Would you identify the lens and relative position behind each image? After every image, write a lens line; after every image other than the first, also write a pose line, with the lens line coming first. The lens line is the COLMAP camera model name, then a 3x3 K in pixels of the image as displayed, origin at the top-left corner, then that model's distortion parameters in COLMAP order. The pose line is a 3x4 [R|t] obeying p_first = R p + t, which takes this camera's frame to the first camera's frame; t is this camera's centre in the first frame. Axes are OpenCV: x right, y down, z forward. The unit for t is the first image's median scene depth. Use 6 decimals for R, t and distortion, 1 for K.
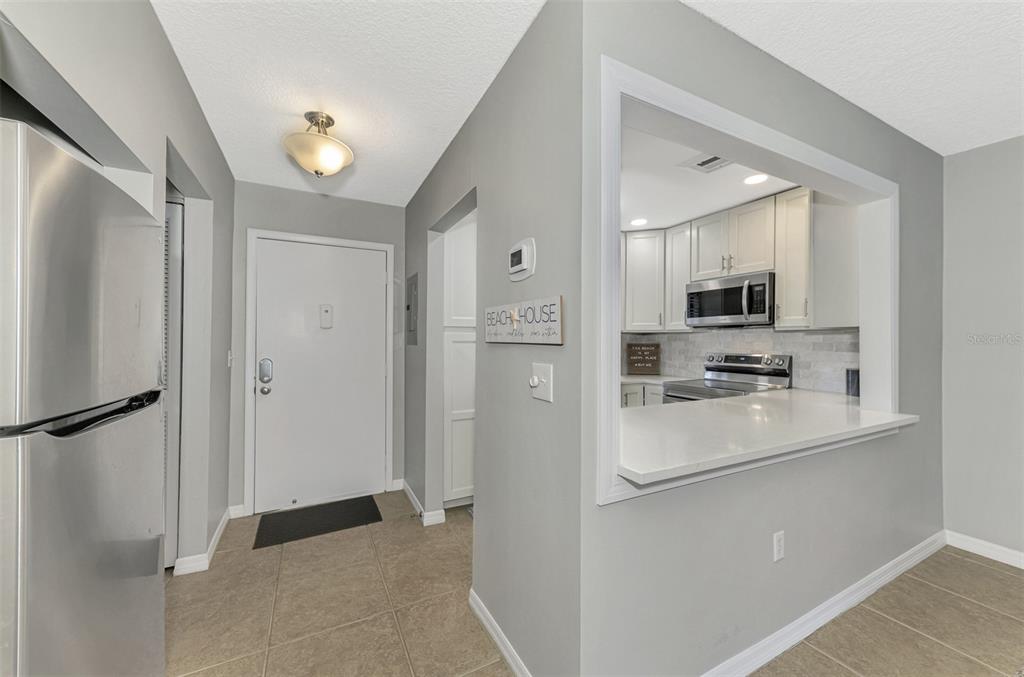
lens RADIAL K [[391.4, 0, 520.9], [0, 391.4, 339.2], [0, 0, 1]] dist [0.001955, 0.000064]
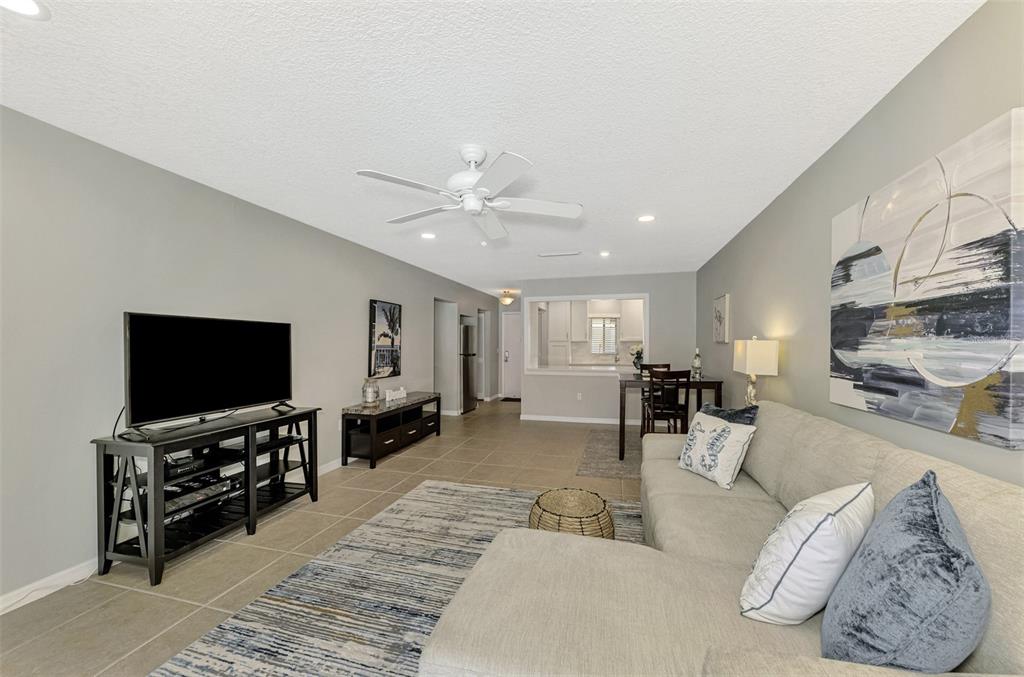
lens RADIAL K [[394.6, 0, 517.7], [0, 394.6, 344.3], [0, 0, 1]] dist [-0.001264, -0.000241]
pose [[0.732185, -0.001423, -0.681105, 1.438411], [0.004584, 0.999985, 0.002839, -0.012956], [0.681091, -0.005201, 0.732180, -1.172859]]
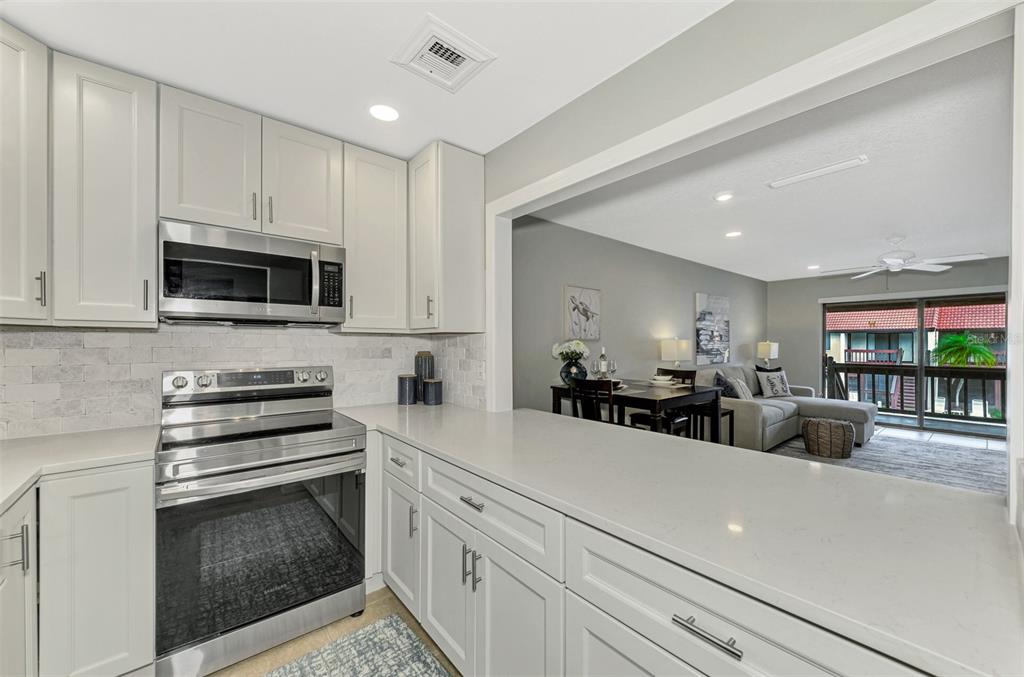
lens RADIAL K [[394.6, 0, 517.7], [0, 394.6, 344.3], [0, 0, 1]] dist [-0.001264, -0.000241]
pose [[-0.205080, -0.003154, 0.978740, -0.108381], [-0.004083, 0.999989, 0.002367, -0.002633], [-0.978737, -0.003511, -0.205090, 0.759424]]
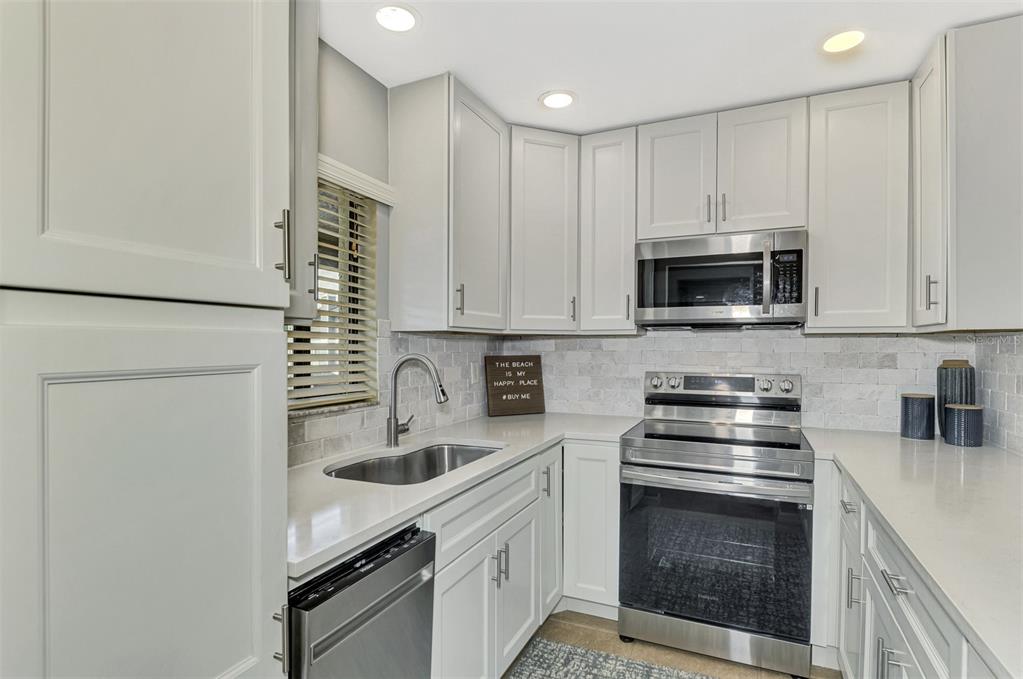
lens RADIAL K [[505.7, 0, 526.9], [0, 505.7, 350.2], [0, 0, 1]] dist [-0.000860, -0.000282]
pose [[0.784703, -0.007850, 0.619822, -0.122650], [-0.000212, 0.999916, 0.012931, -0.006537], [-0.619872, -0.010278, 0.784636, 0.609913]]
